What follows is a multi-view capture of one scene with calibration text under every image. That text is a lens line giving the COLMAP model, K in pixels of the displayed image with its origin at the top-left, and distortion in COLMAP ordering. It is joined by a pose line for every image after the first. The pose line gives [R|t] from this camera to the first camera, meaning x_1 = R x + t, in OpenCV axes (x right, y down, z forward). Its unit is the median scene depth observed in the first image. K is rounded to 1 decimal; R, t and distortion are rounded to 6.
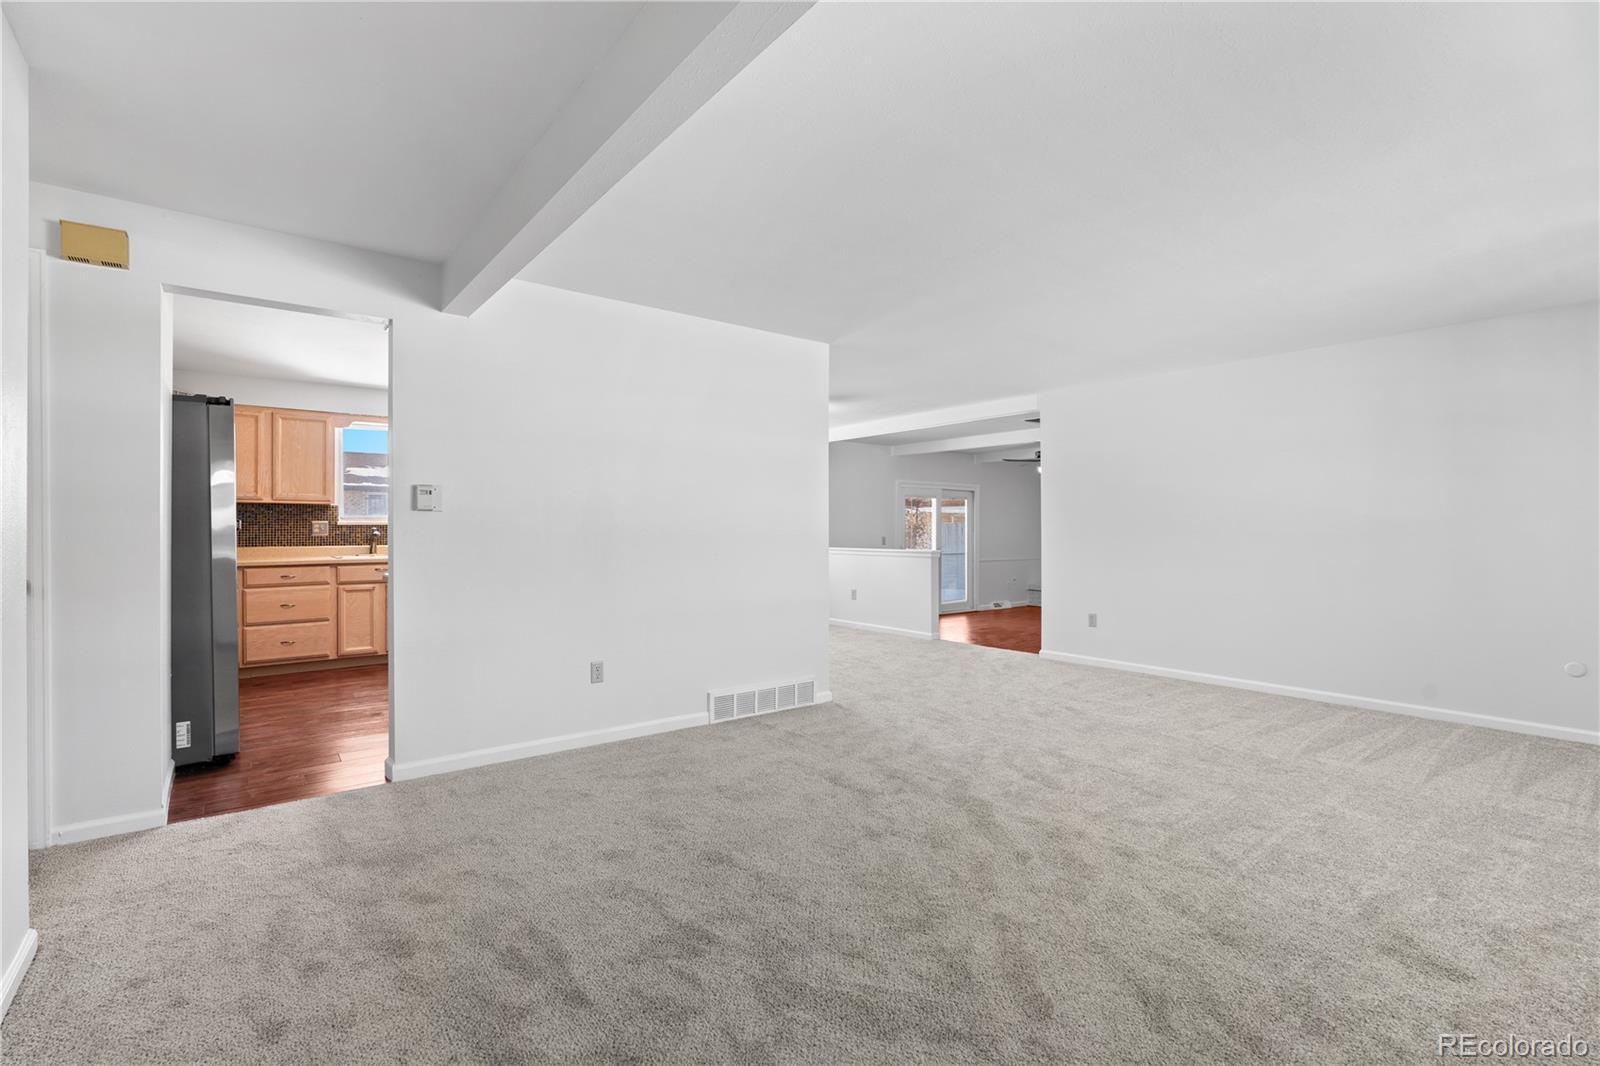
lens RADIAL K [[735.6, 0, 800.0], [0, 735.6, 533.0], [0, 0, 1]] dist [-0.000179, 0.000021]
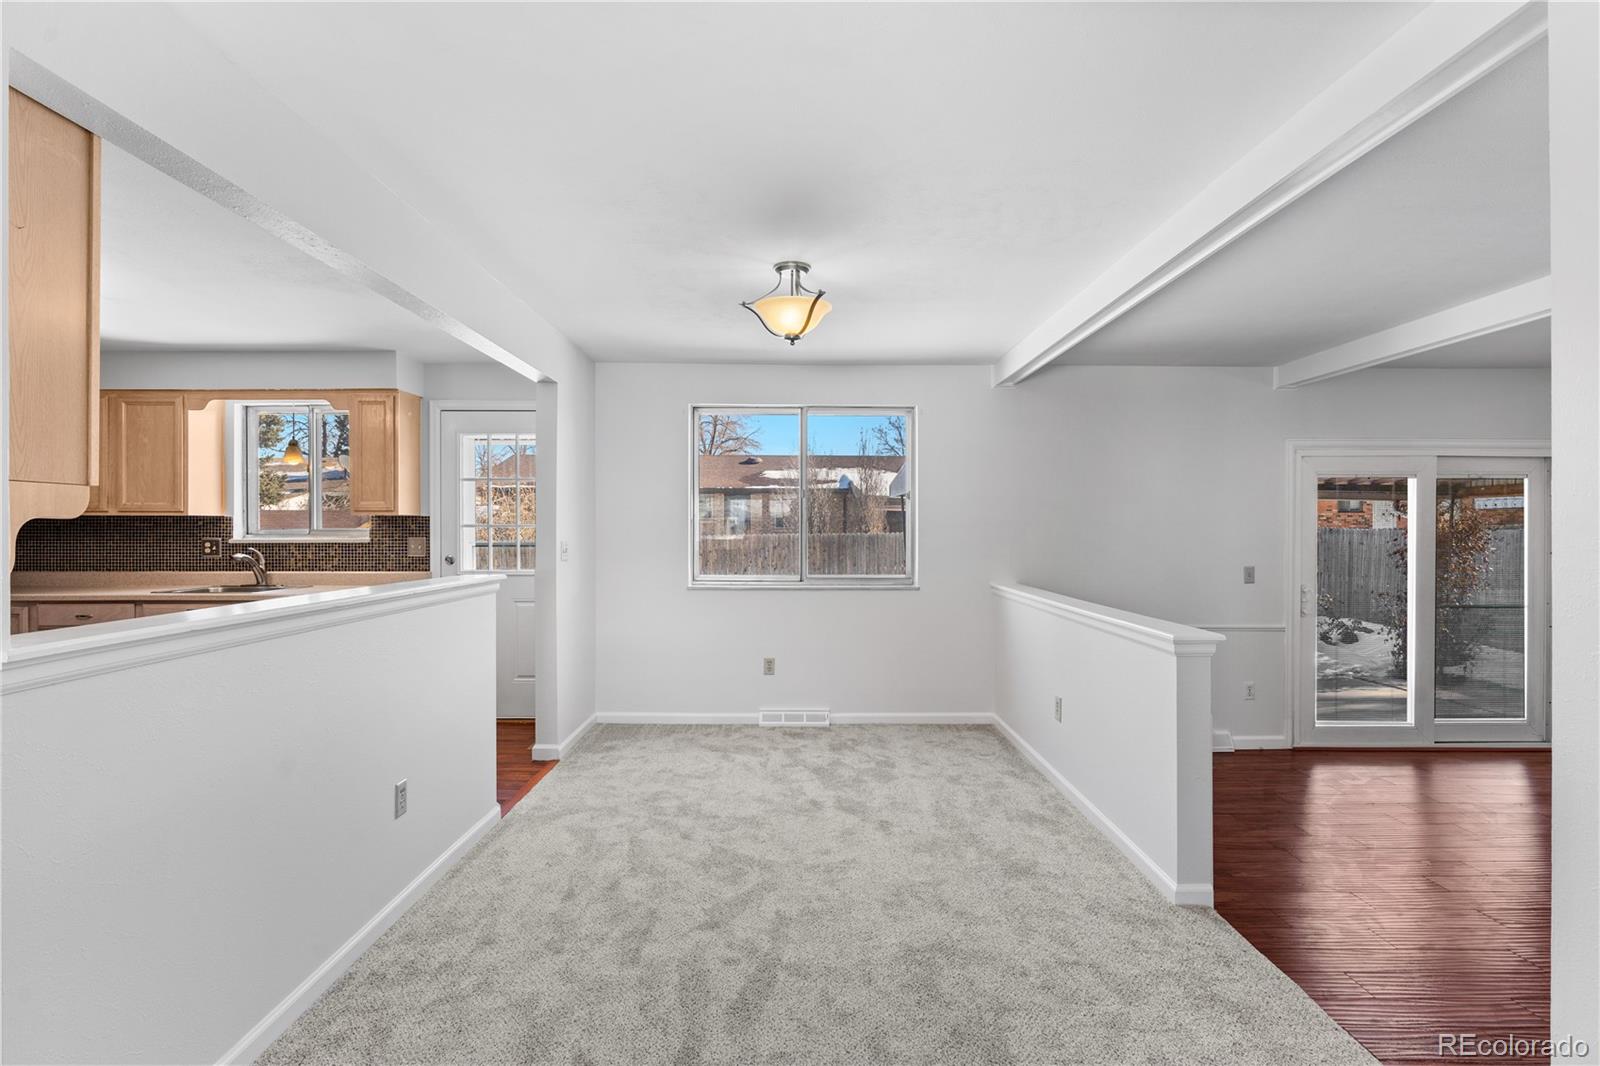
lens RADIAL K [[769.6, 0, 800.0], [0, 769.6, 533.0], [0, 0, 1]] dist [-0.003678, -0.000751]
pose [[0.793163, 0.005838, -0.608982, 0.303670], [-0.004606, 0.999983, 0.003588, -0.027299], [0.608993, -0.000041, 0.793176, 0.739578]]
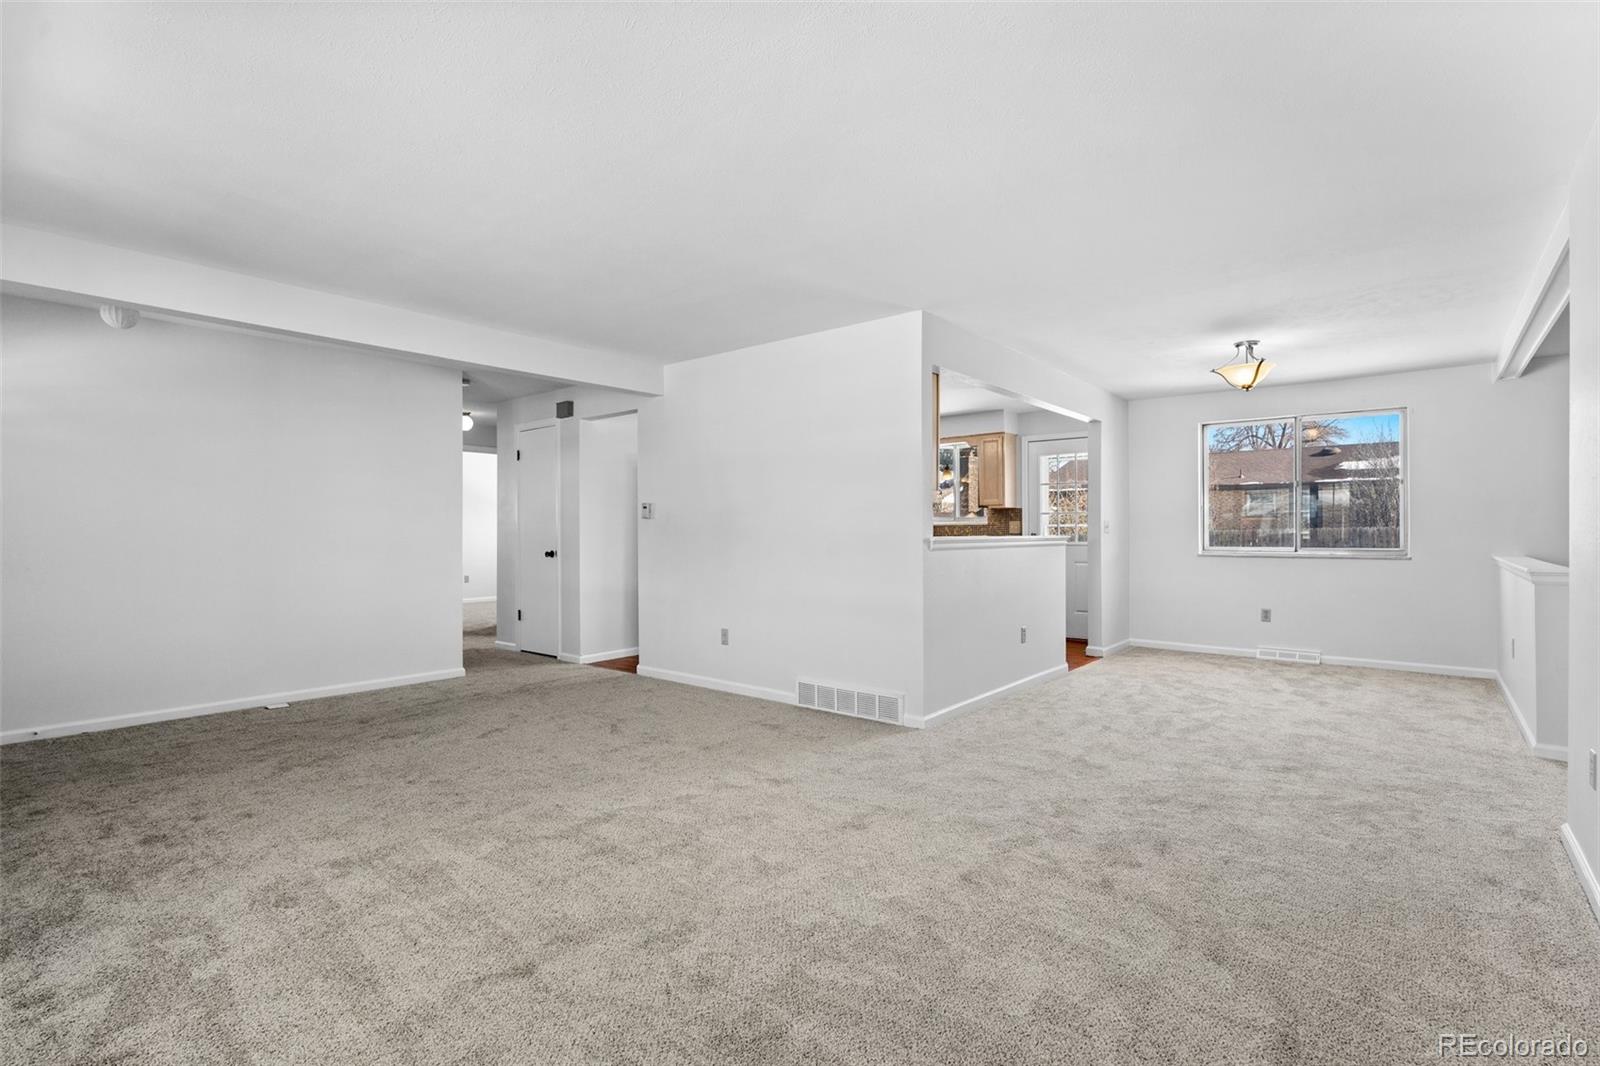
lens RADIAL K [[750.1, 0, 800.0], [0, 750.1, 533.0], [0, 0, 1]] dist [-0.011287, 0.000299]
pose [[0.214155, 0.001603, -0.976798, 0.652863], [-0.000677, 0.999999, 0.001492, -0.000398], [0.976800, 0.000341, 0.214155, 0.511310]]
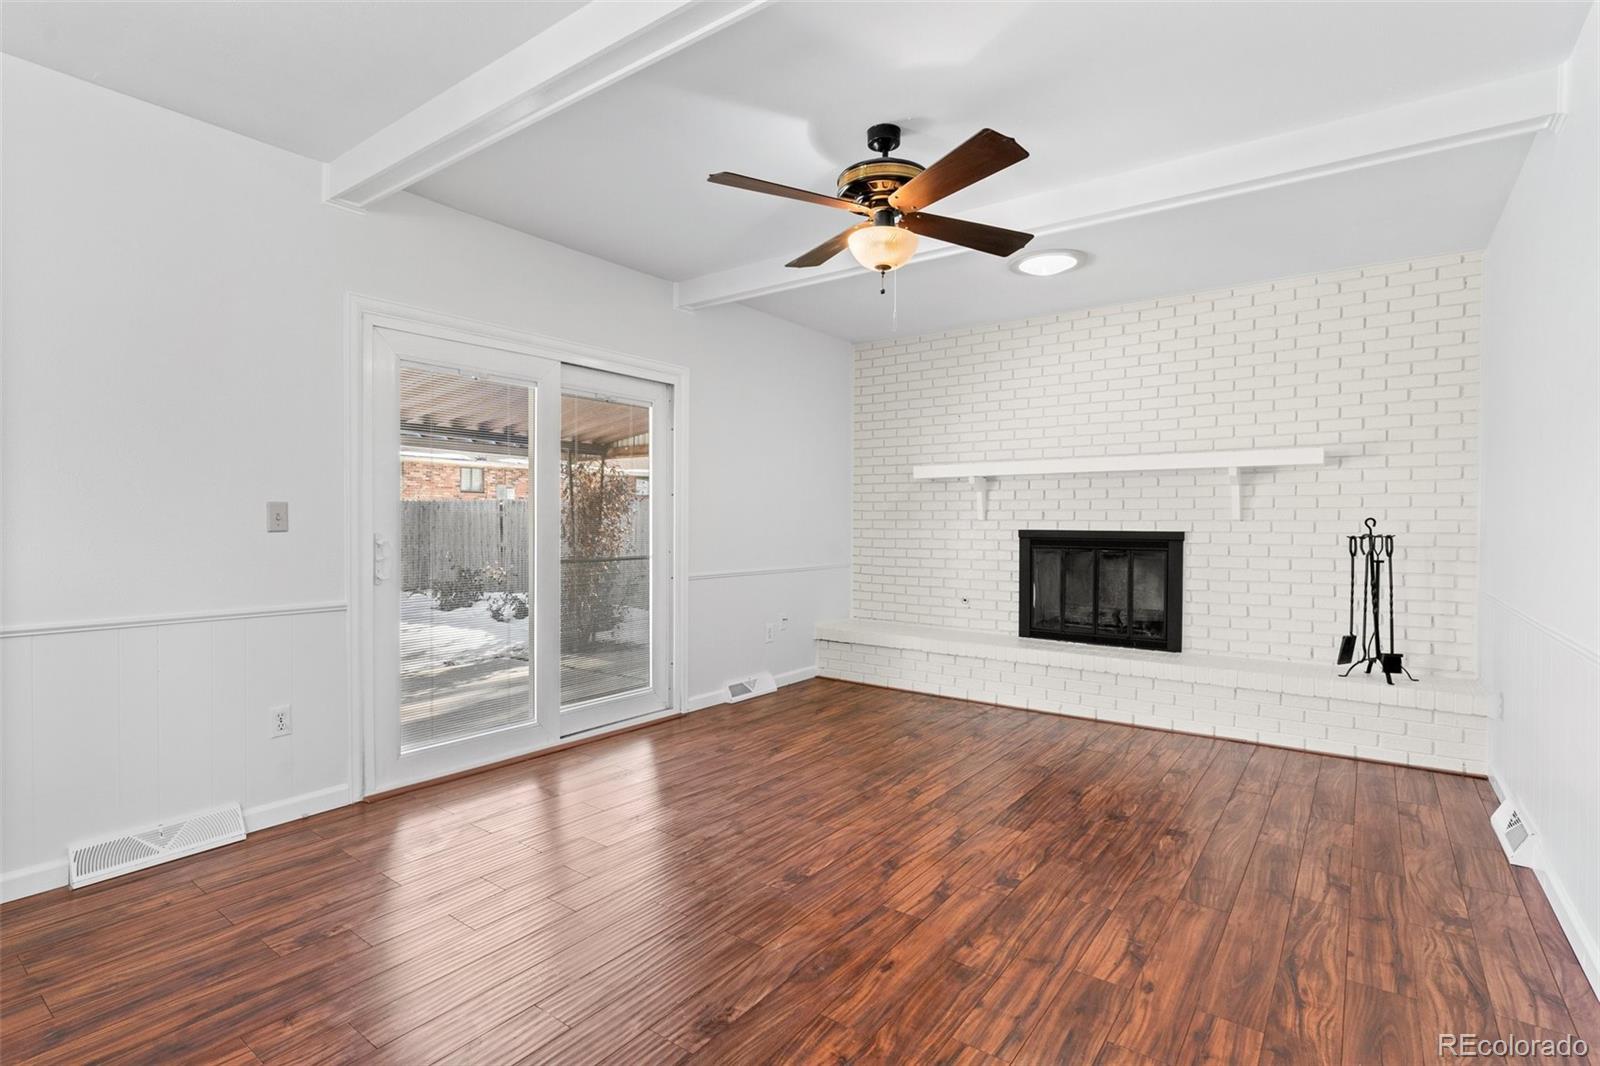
lens RADIAL K [[769.6, 0, 800.0], [0, 769.6, 533.0], [0, 0, 1]] dist [-0.003678, -0.000751]
pose [[0.963485, 0.002143, 0.267754, 0.365035], [-0.005361, 0.999922, 0.011286, 0.021555], [-0.267709, -0.012309, 0.963421, 1.157174]]
